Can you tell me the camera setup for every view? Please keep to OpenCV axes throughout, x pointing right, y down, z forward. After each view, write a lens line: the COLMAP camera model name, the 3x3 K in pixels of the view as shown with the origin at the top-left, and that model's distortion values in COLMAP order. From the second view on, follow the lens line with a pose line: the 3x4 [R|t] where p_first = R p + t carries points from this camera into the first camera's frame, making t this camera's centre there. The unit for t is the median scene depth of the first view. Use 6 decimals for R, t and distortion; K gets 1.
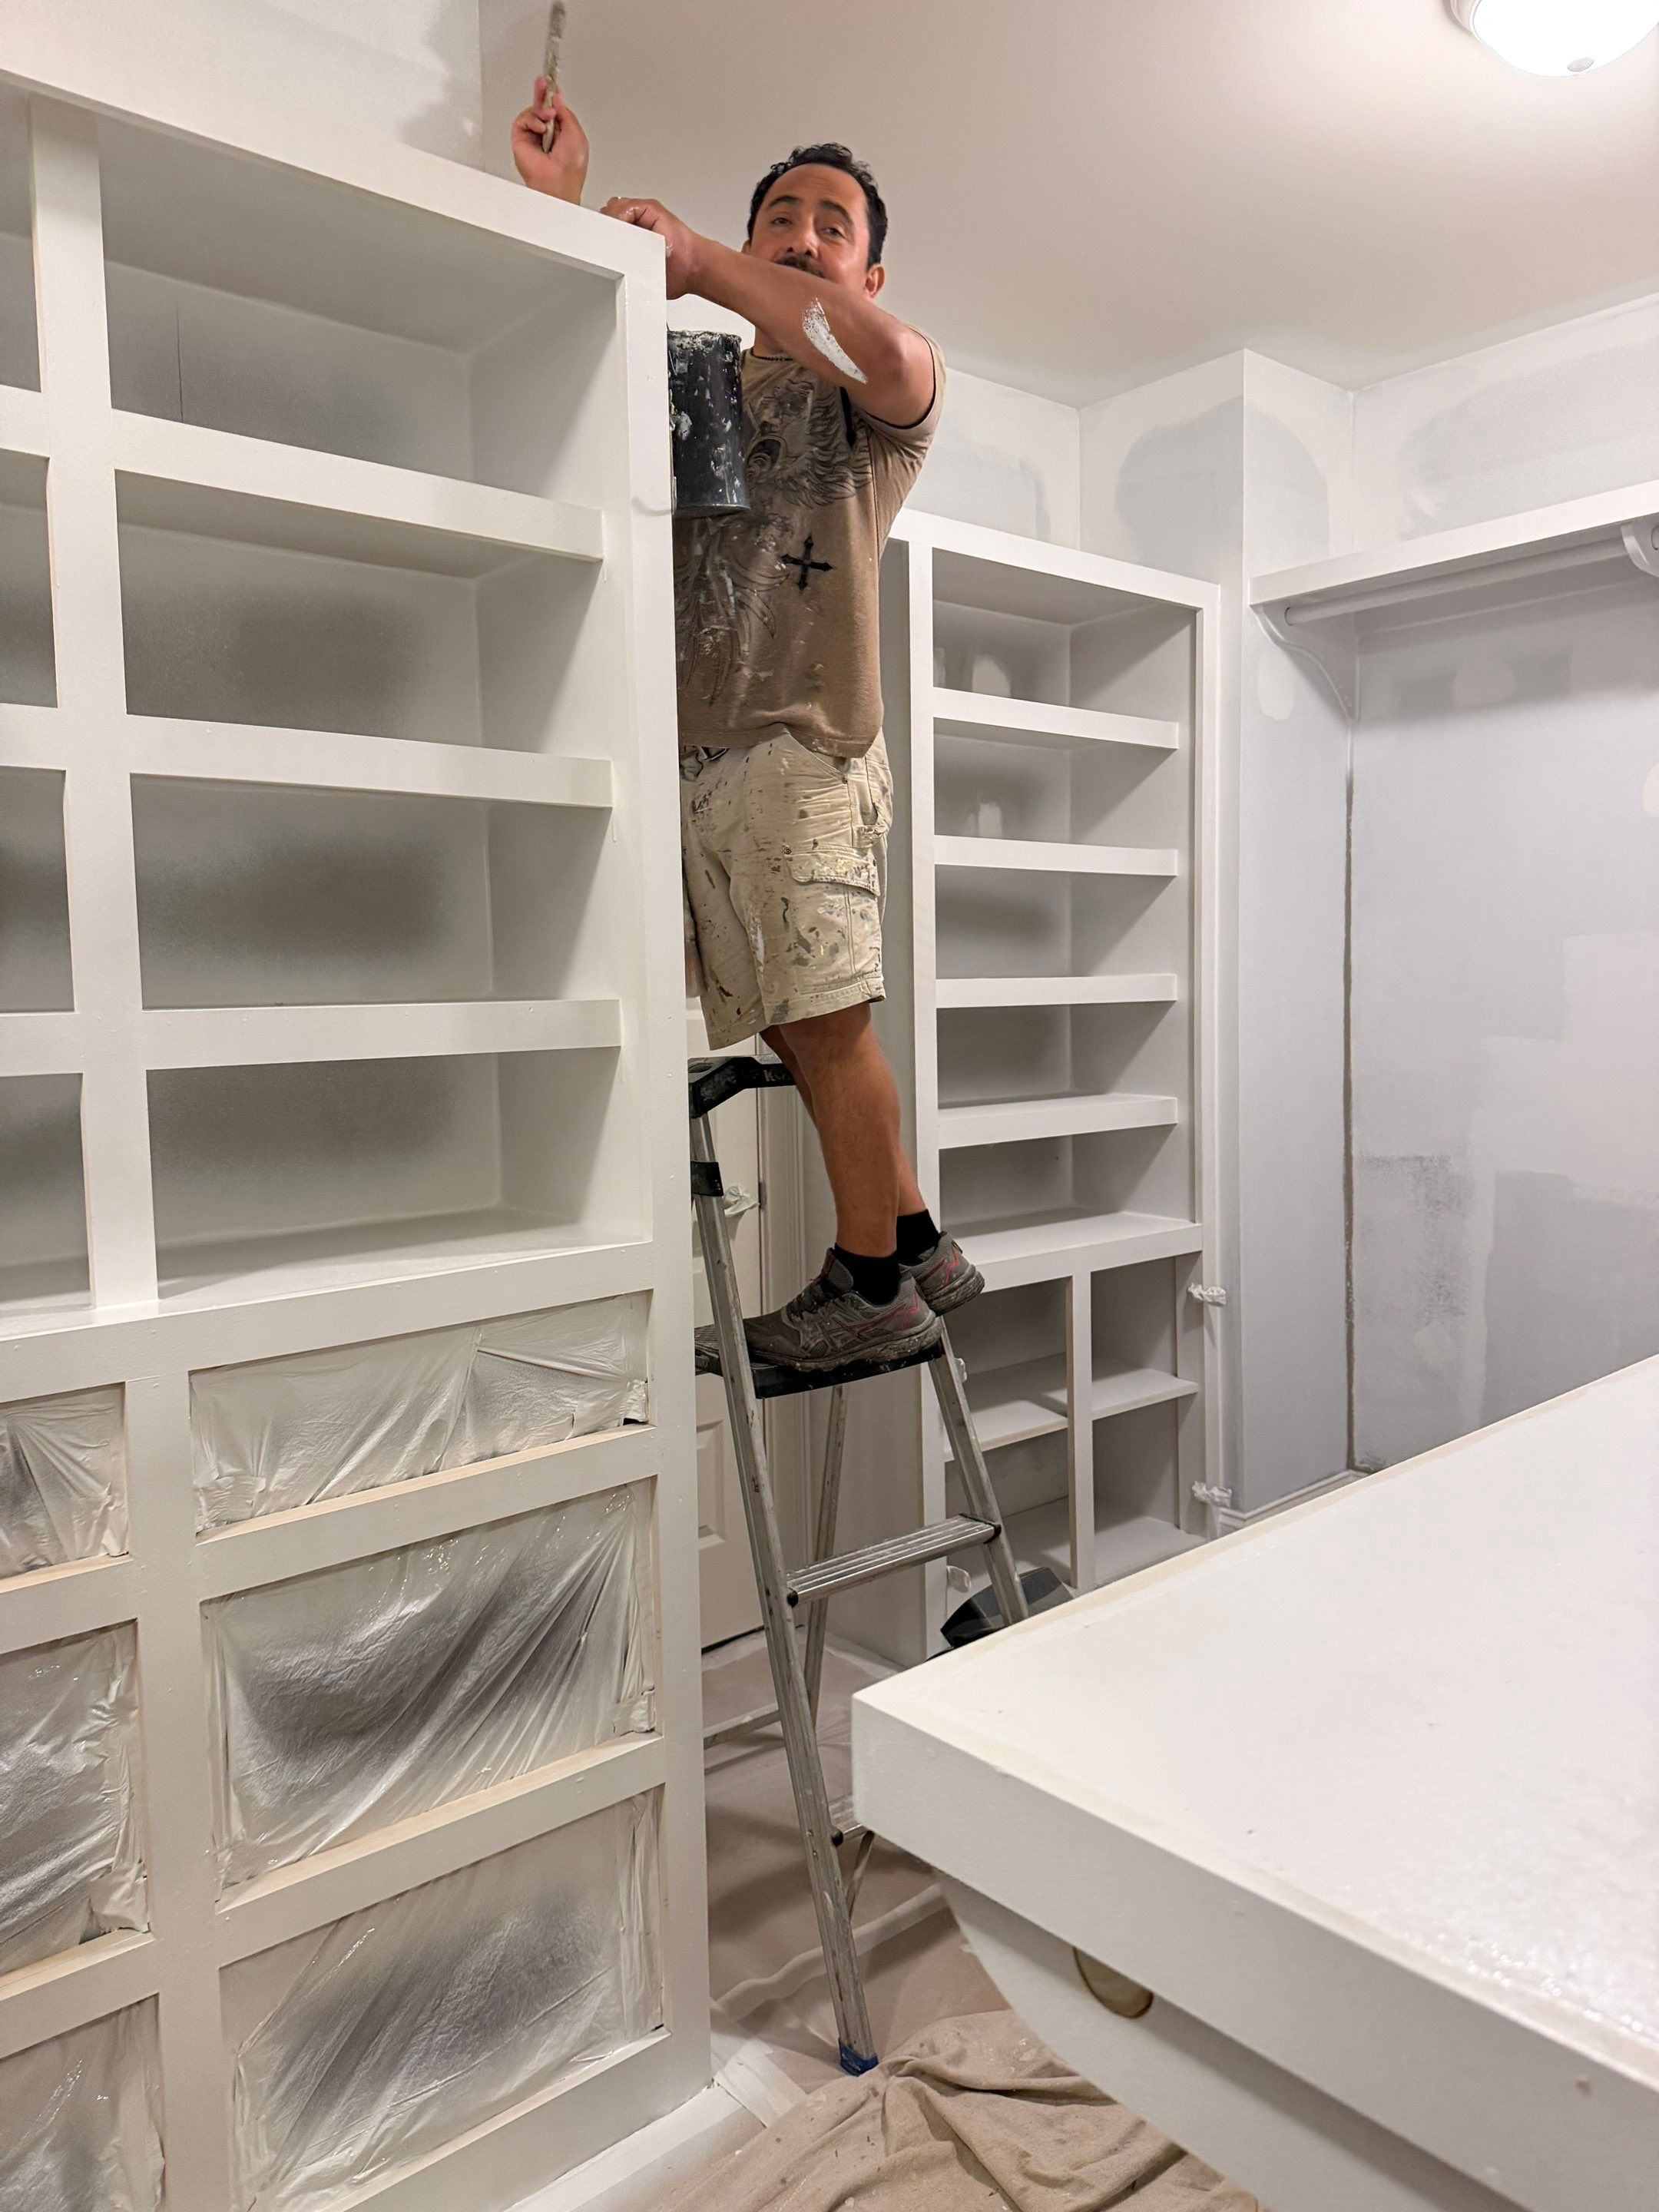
lens RADIAL K [[1590.1, 0, 868.5], [0, 1590.1, 1097.0], [0, 0, 1]] dist [0.034474, -0.035629]
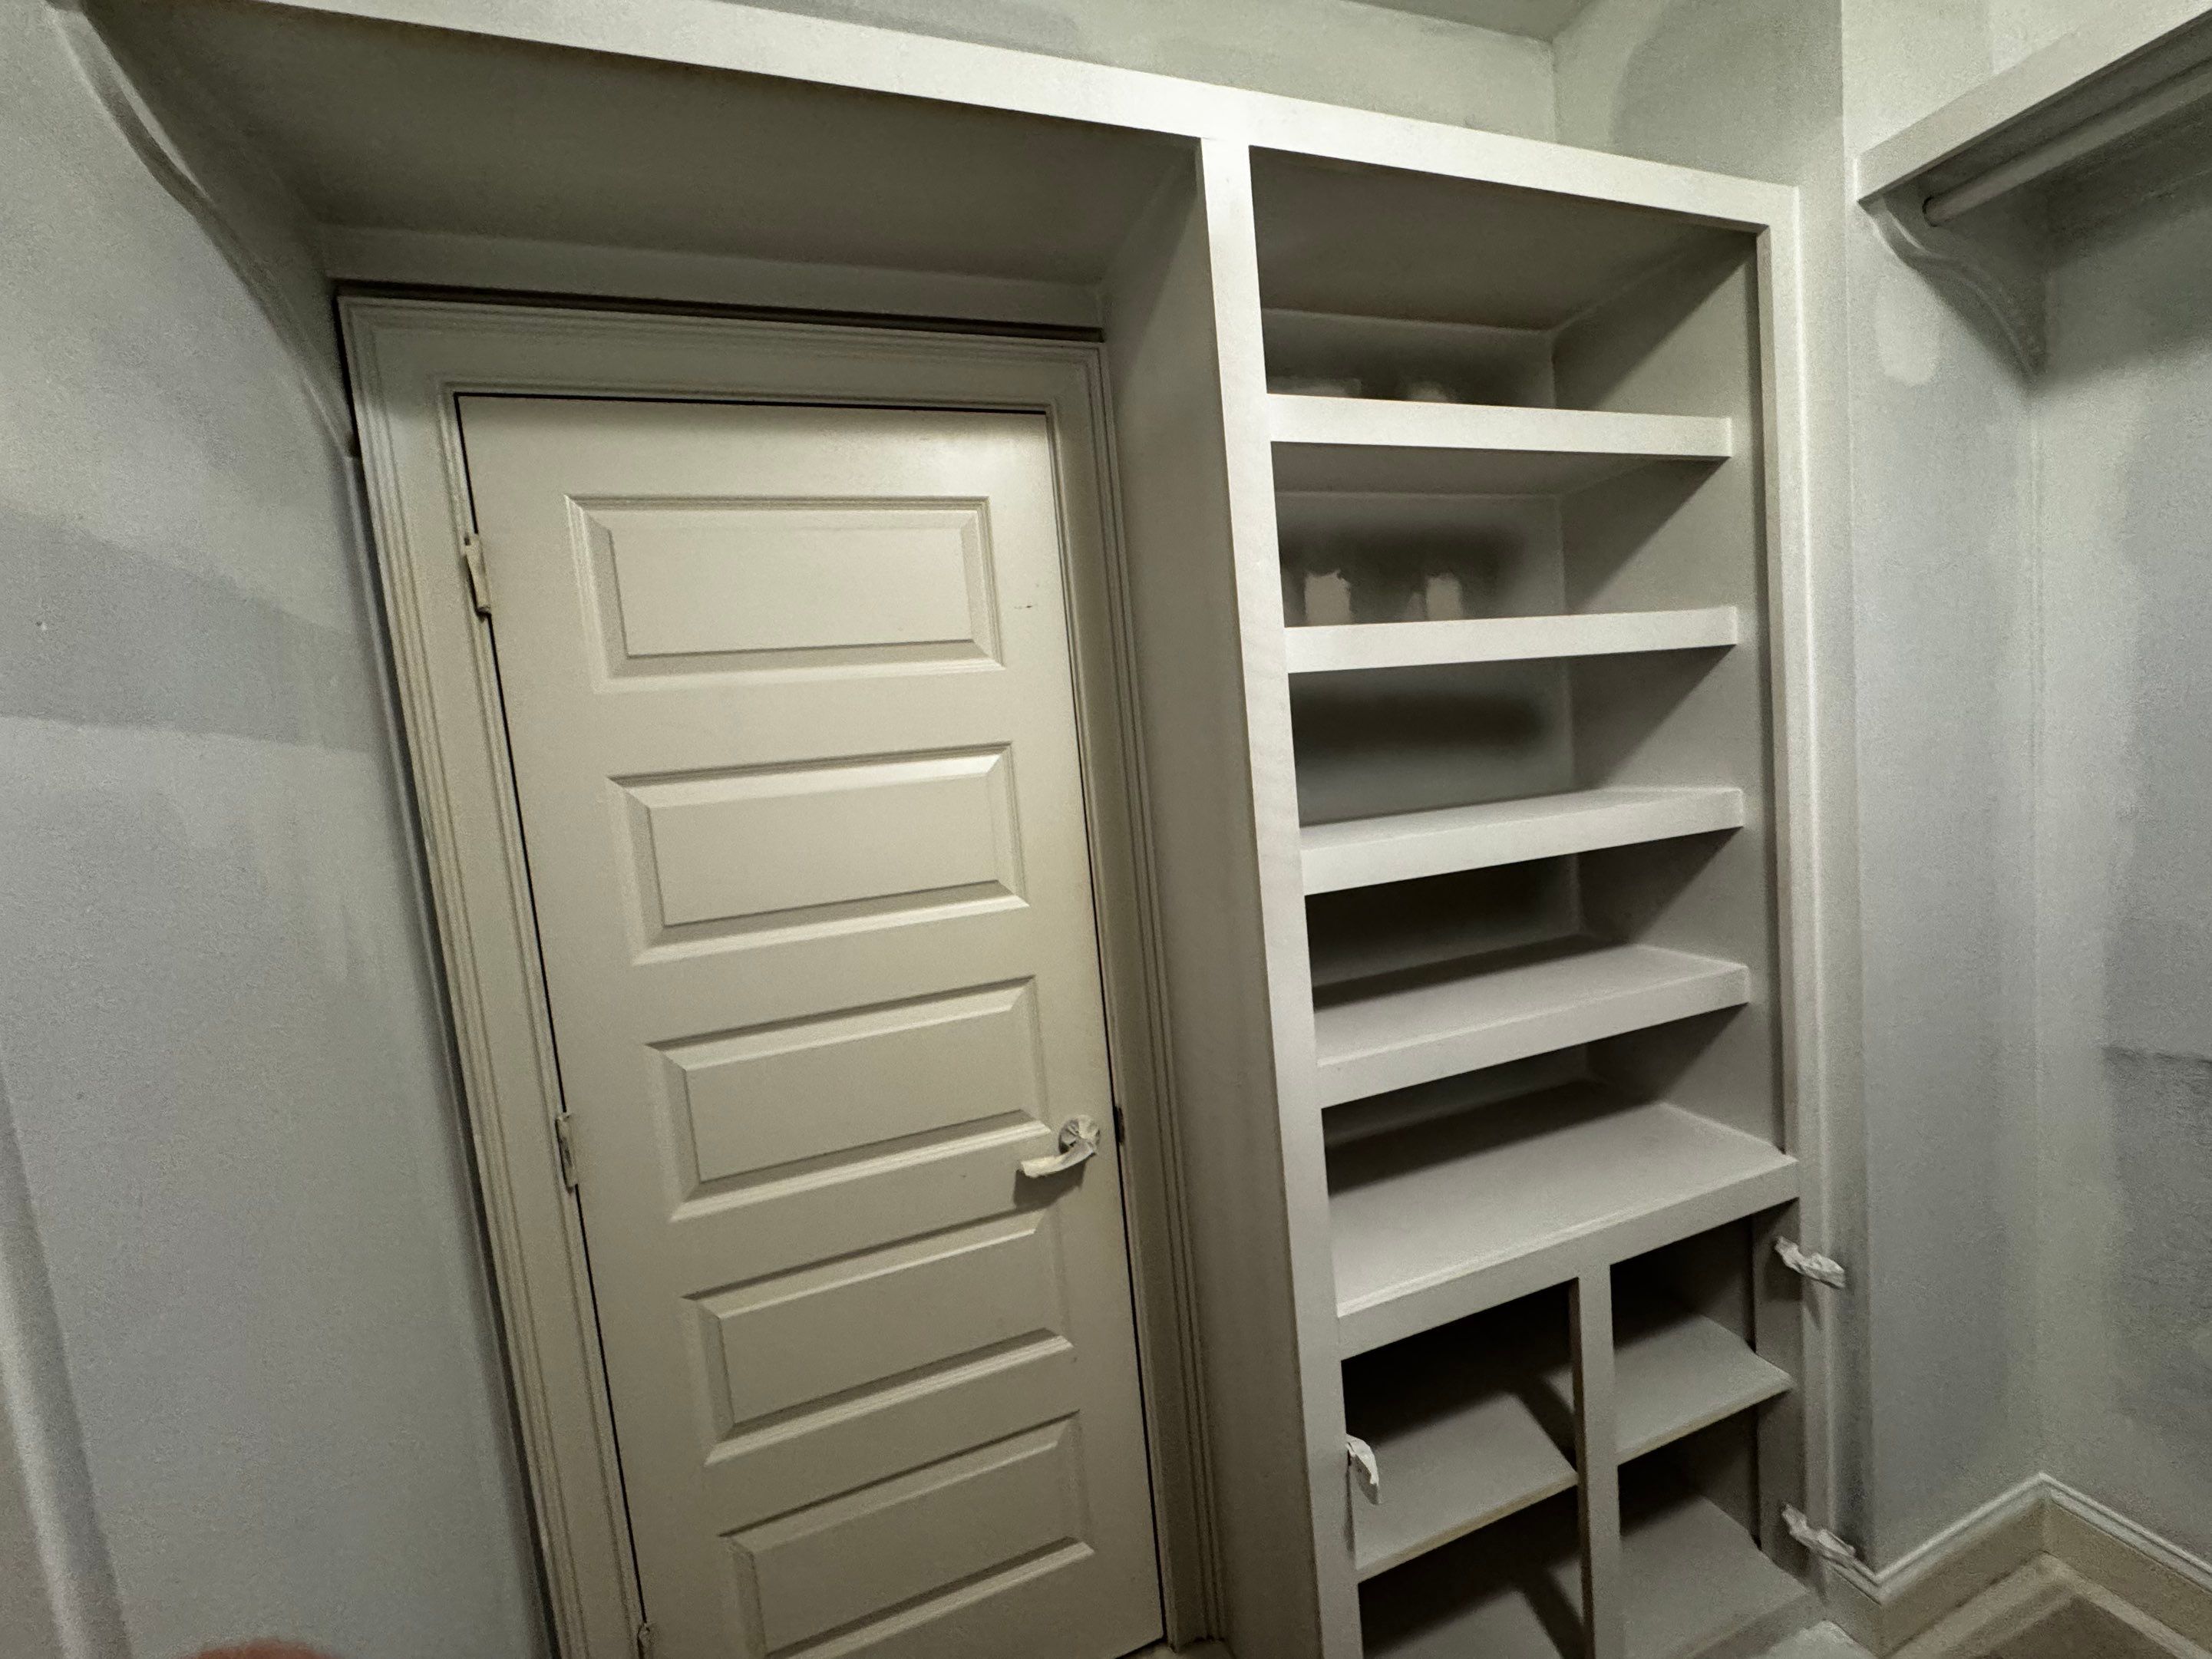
lens RADIAL K [[884.1, 0, 1128.5], [0, 884.1, 819.3], [0, 0, 1]] dist [-0.000276, -0.000248]
pose [[0.925905, -0.036408, -0.375999, 0.100576], [0.050456, 0.998345, 0.027579, -0.095322], [0.374373, -0.044507, 0.926210, 0.595501]]
